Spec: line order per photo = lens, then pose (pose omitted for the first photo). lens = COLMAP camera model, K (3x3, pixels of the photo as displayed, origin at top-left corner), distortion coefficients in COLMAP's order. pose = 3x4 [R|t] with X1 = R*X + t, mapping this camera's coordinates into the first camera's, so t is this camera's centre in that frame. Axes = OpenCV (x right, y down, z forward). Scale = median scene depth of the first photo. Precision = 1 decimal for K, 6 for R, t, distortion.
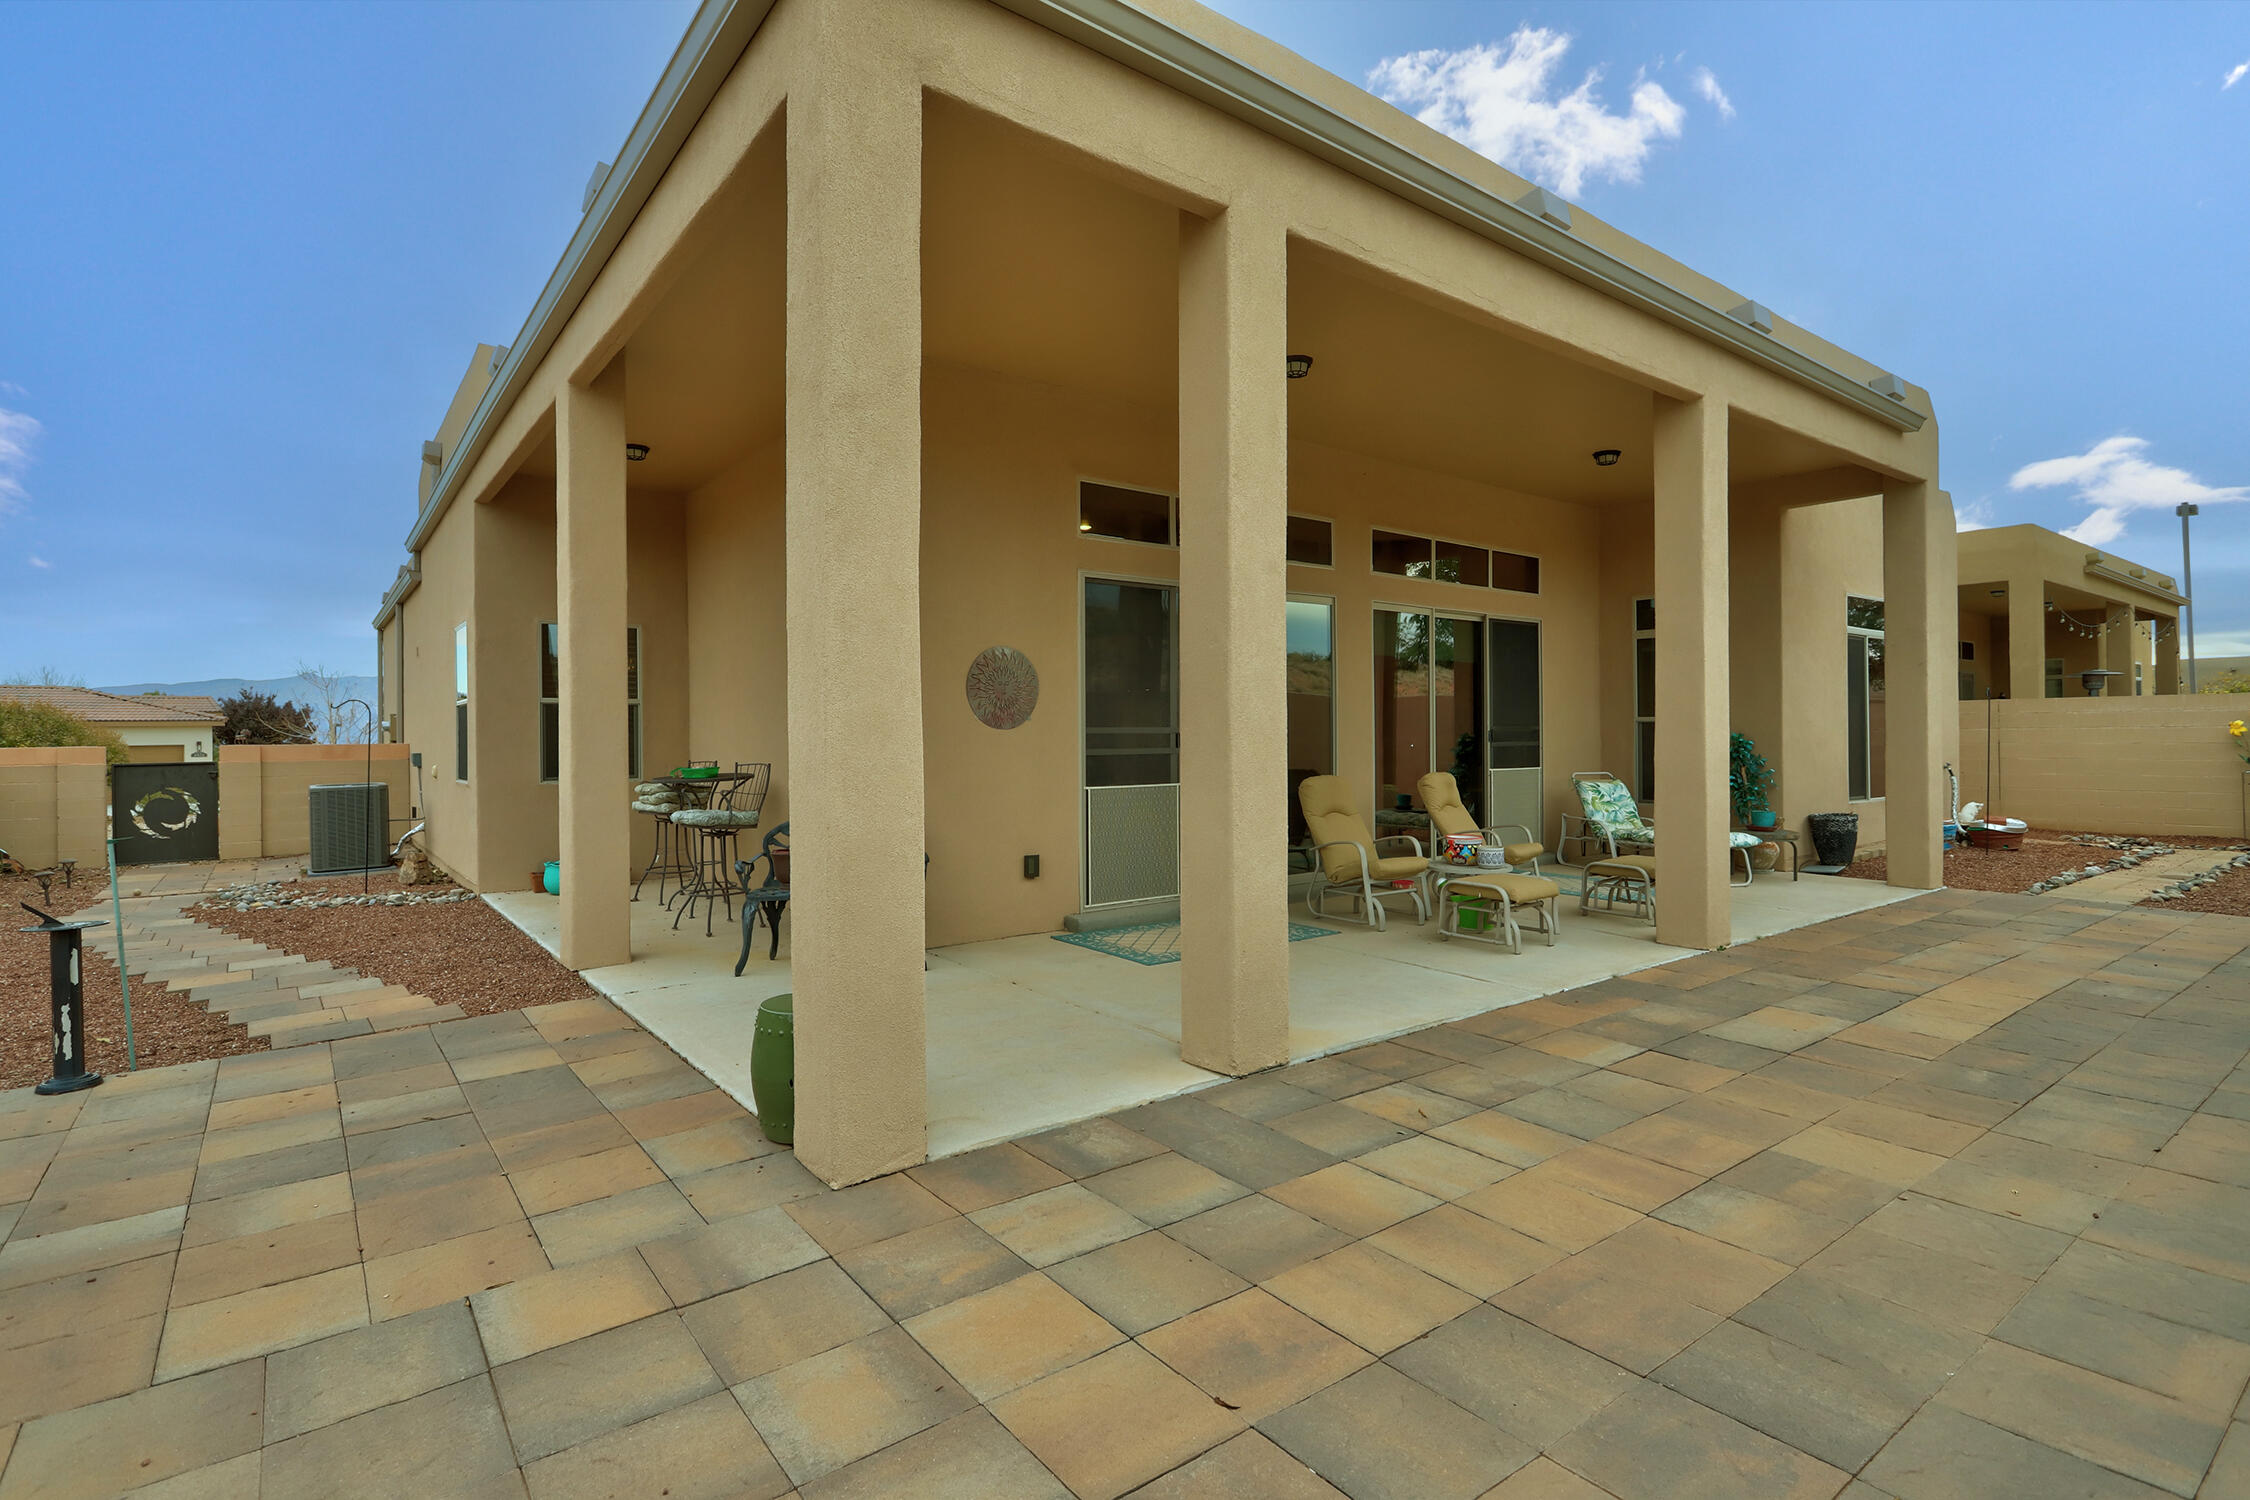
lens RADIAL K [[1082.6, 0, 1125.9], [0, 1082.6, 740.2], [0, 0, 1]] dist [-0.005416, 0.003171]
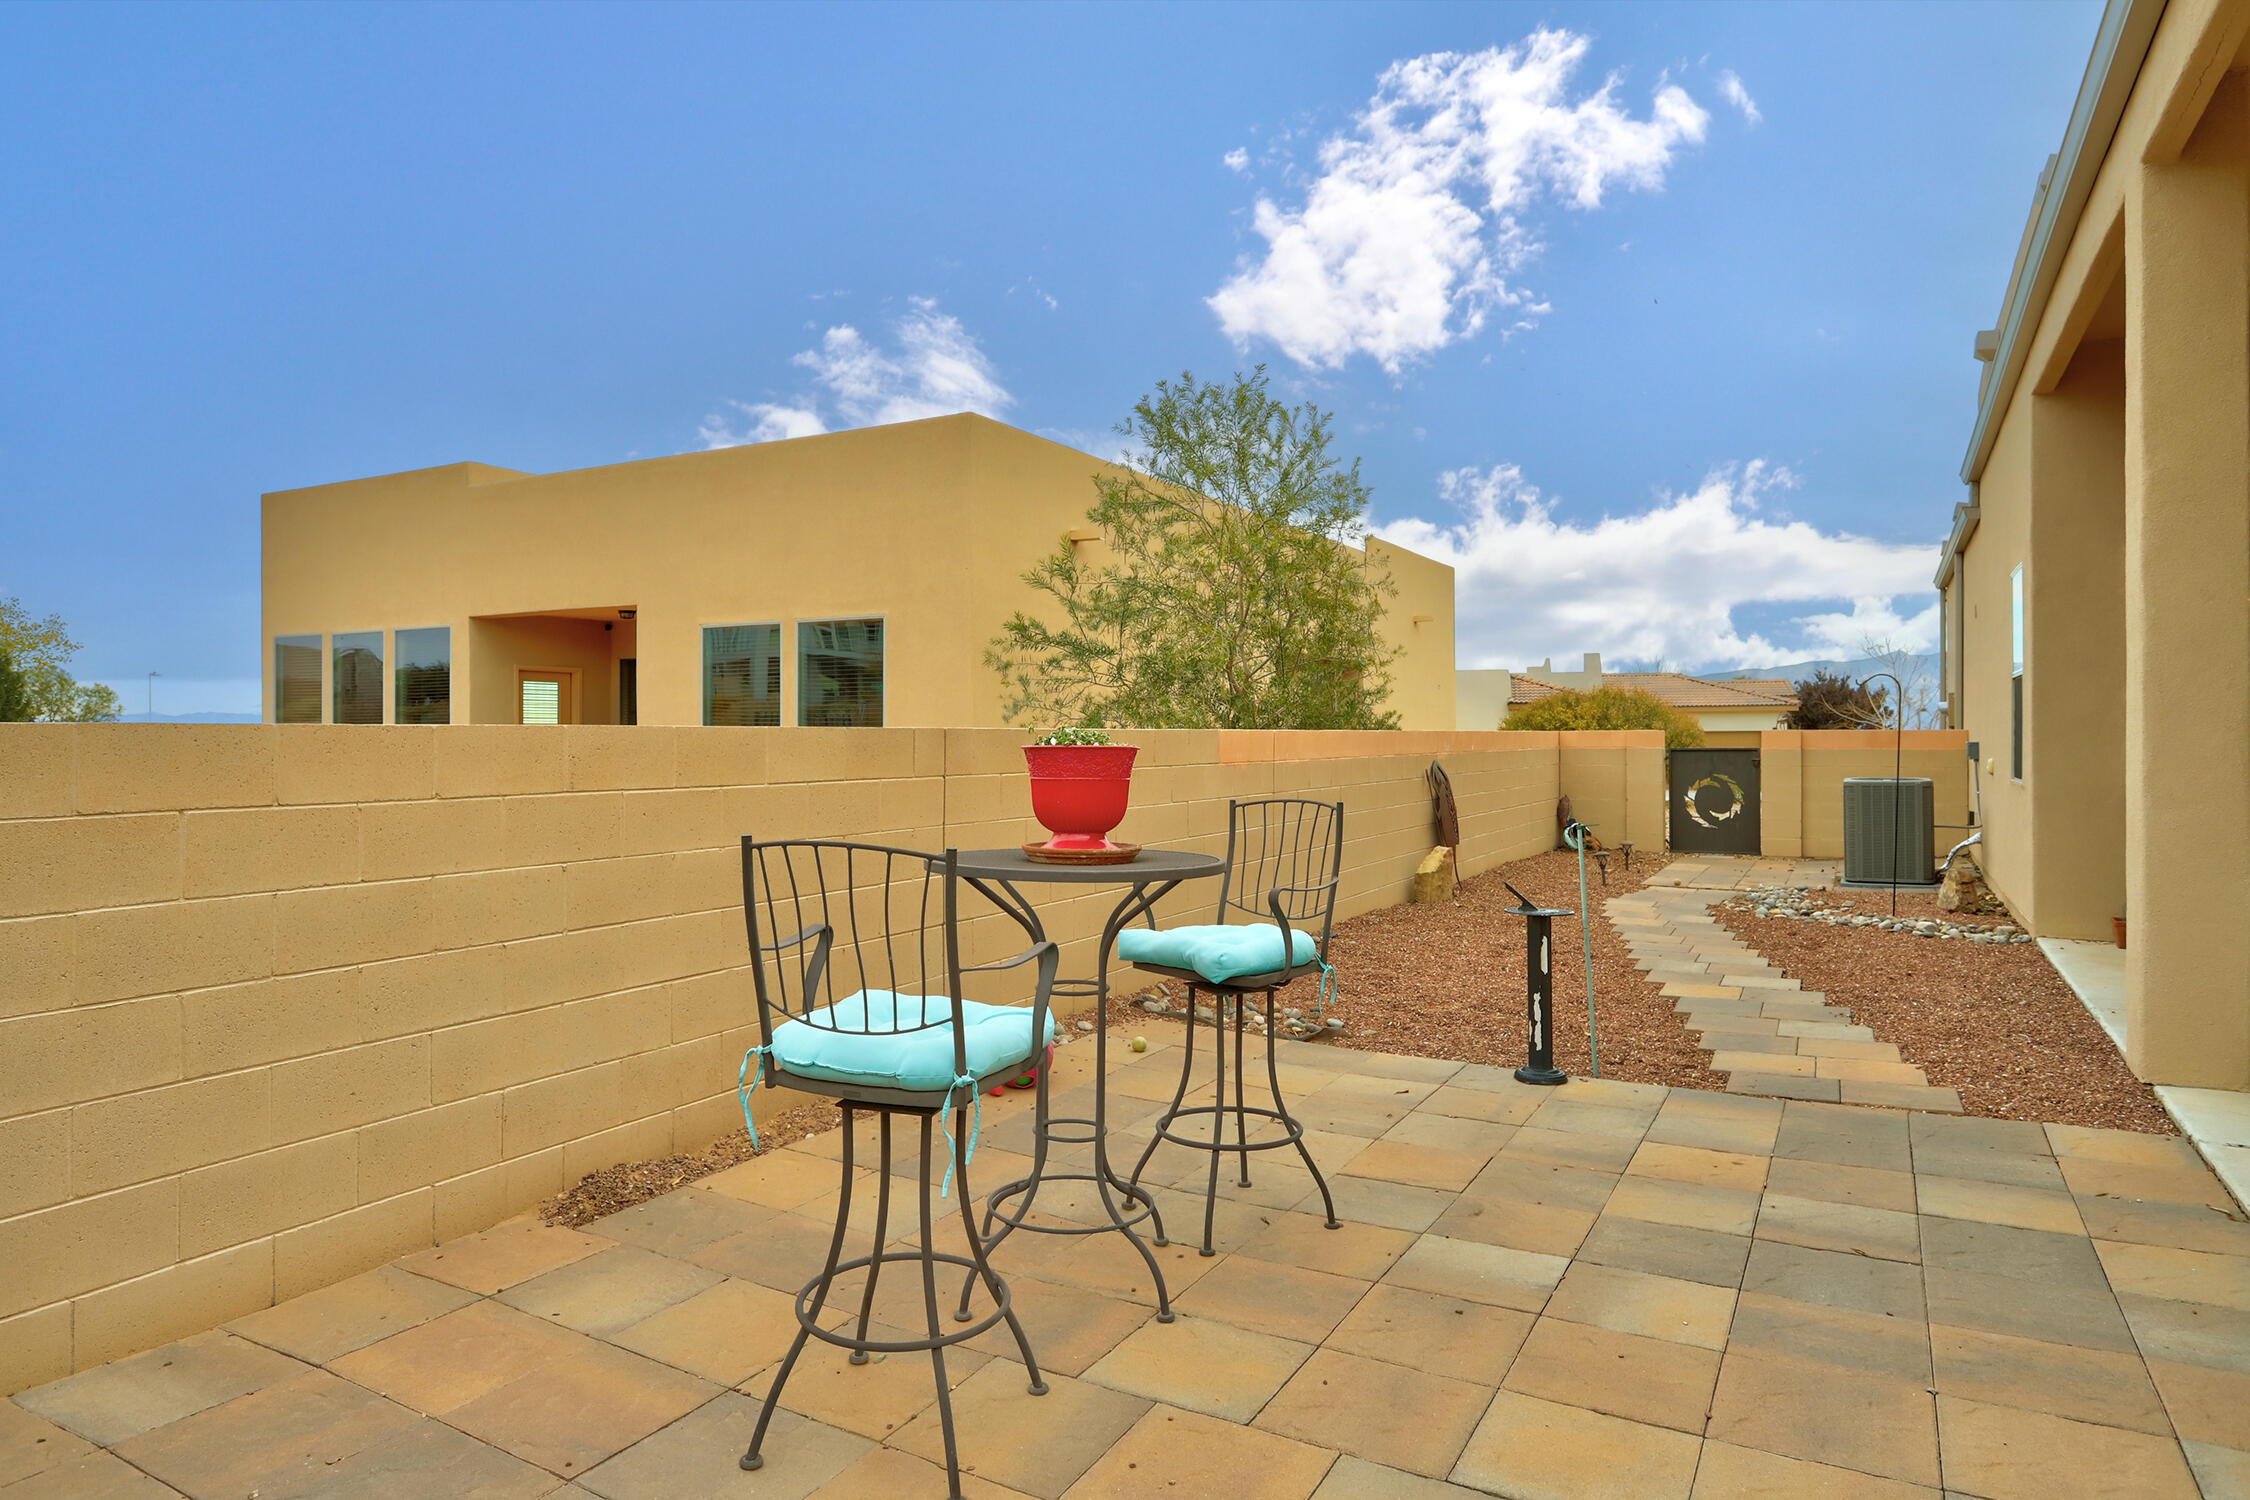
lens RADIAL K [[1340.7, 0, 1123.3], [0, 1340.7, 725.4], [0, 0, 1]] dist [0.000656, 0.001487]
pose [[0.389046, 0.003911, -0.921210, -0.015856], [-0.005736, 0.999982, 0.001823, 0.004009], [0.921200, 0.004575, 0.389061, 0.135068]]
